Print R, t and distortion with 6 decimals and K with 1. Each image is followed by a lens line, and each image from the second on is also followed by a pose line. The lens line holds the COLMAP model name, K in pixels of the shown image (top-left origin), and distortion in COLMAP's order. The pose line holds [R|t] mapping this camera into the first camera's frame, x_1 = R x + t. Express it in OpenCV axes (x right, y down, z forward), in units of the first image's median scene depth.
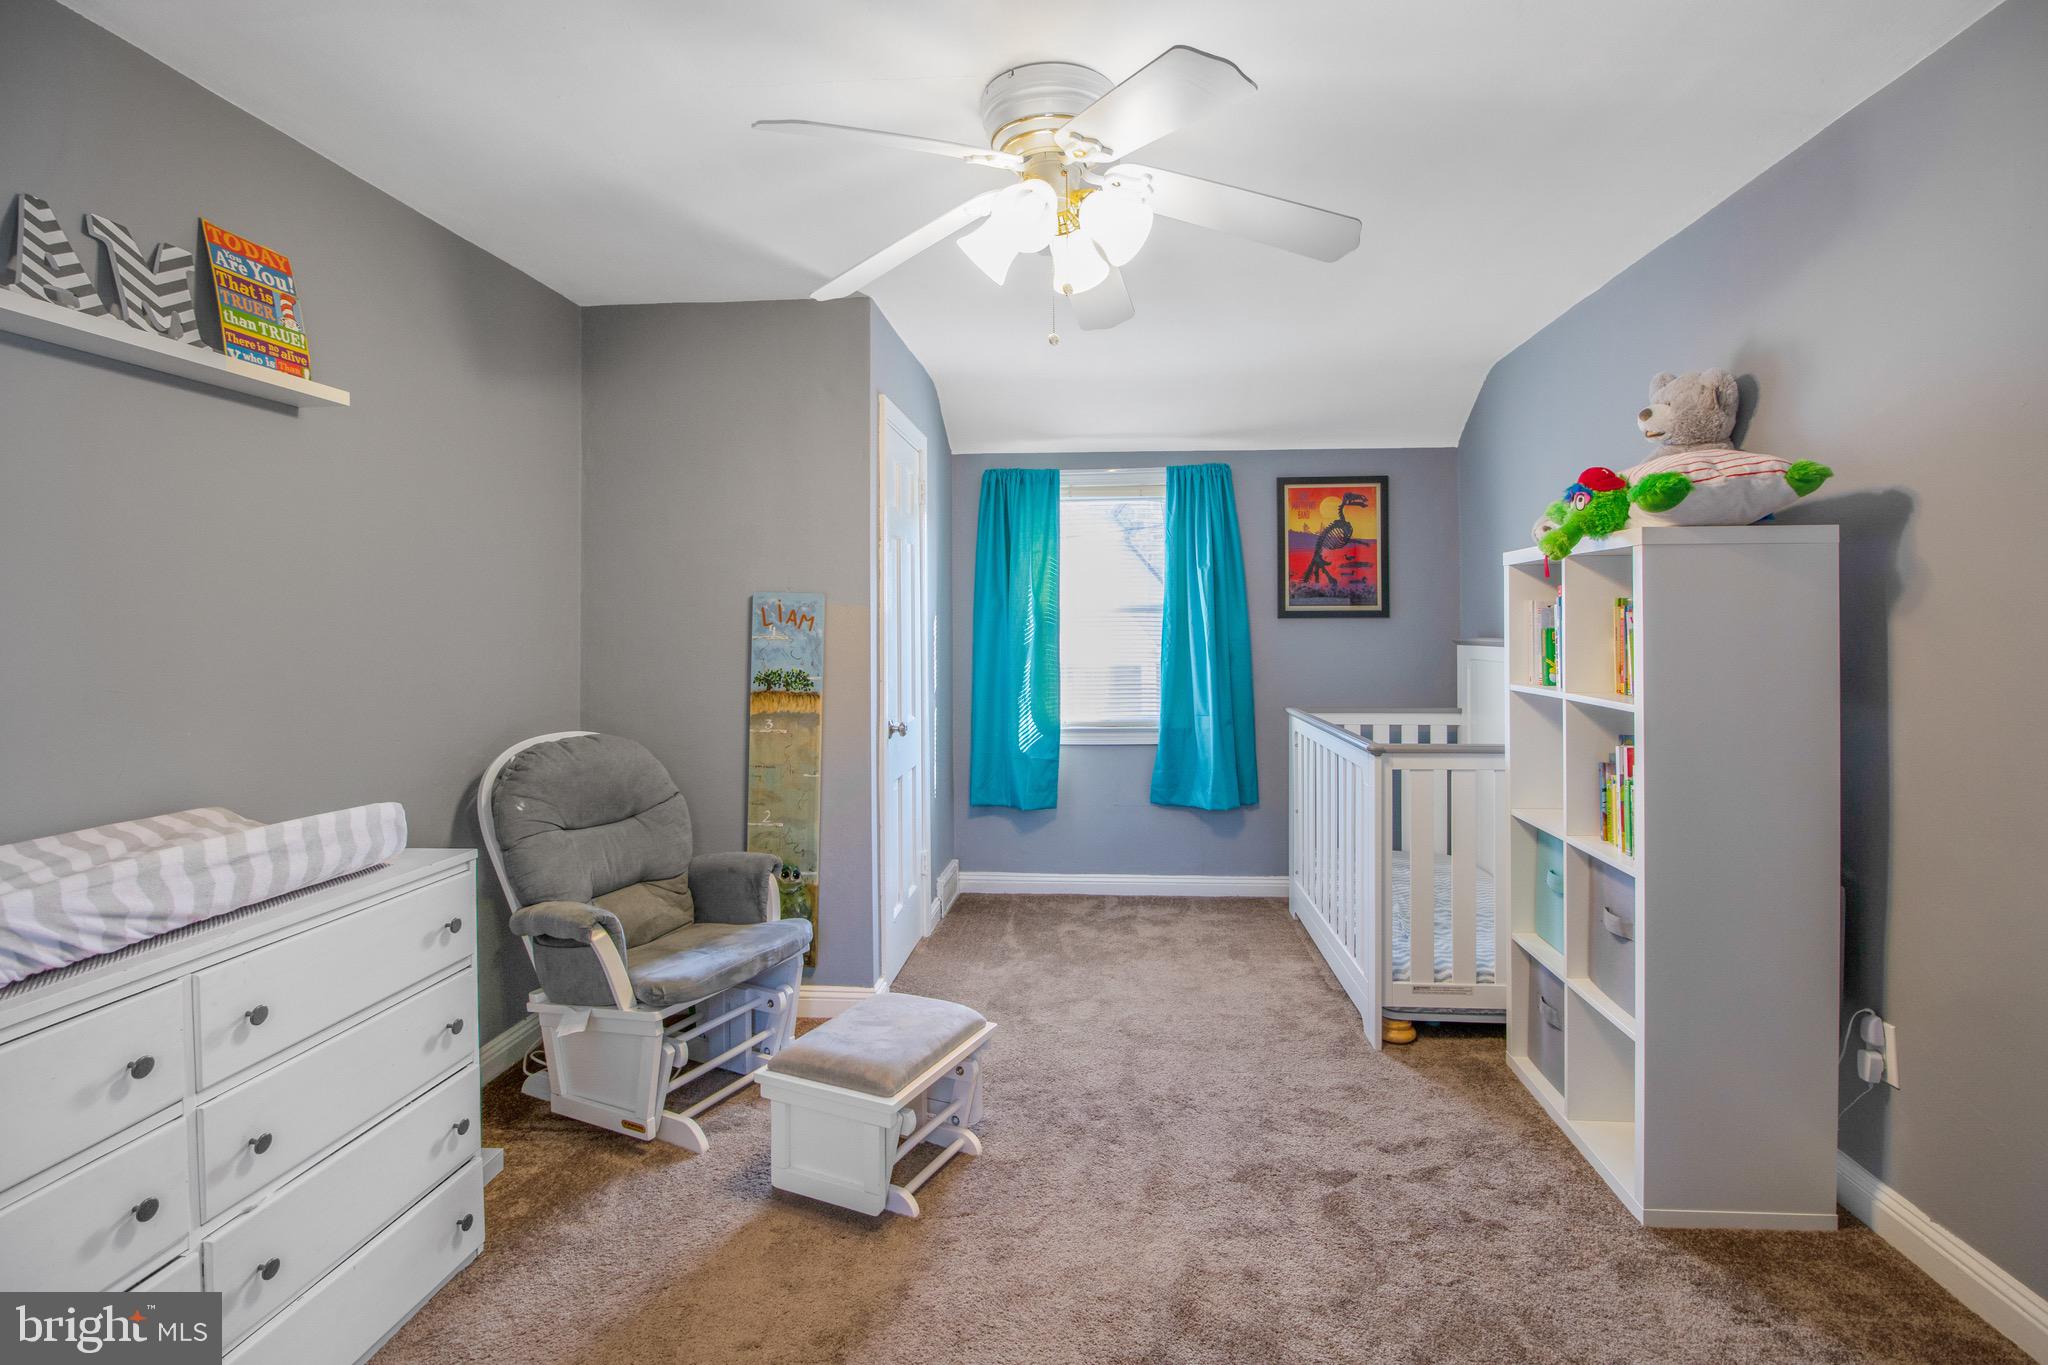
lens RADIAL K [[978.7, 0, 1018.4], [0, 978.7, 624.8], [0, 0, 1]] dist [-0.001972, -0.009847]
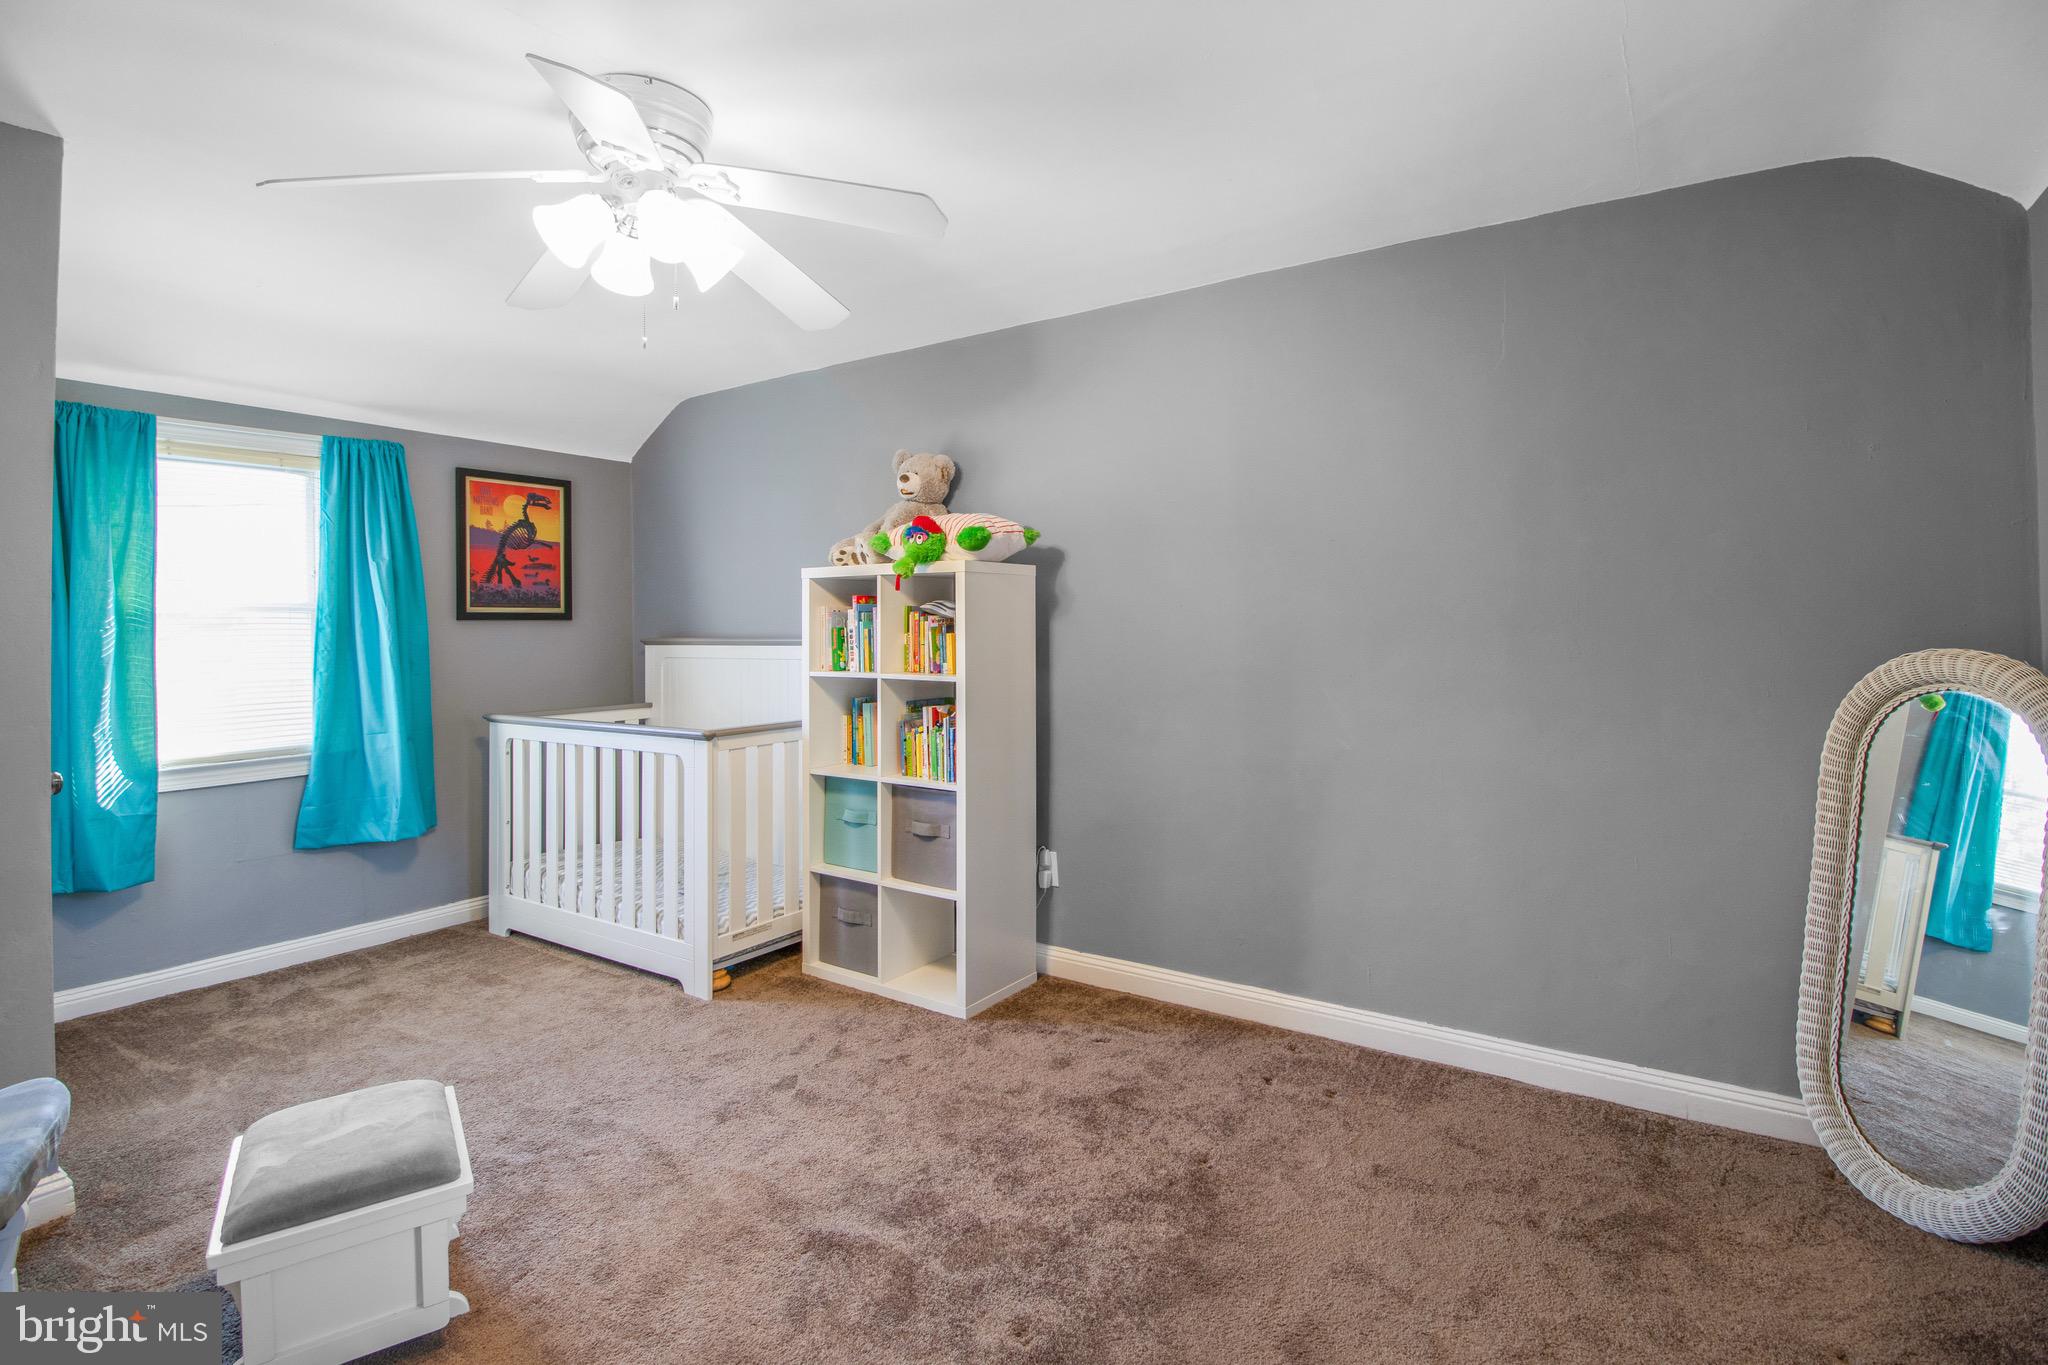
lens RADIAL K [[978.7, 0, 1091.1], [0, 978.7, 619.4], [0, 0, 1]] dist [-0.001972, -0.009847]
pose [[0.459953, 0.004051, 0.887934, -0.335220], [0.005313, 0.999959, -0.007314, 0.002805], [-0.887927, 0.008082, 0.459913, 0.062591]]
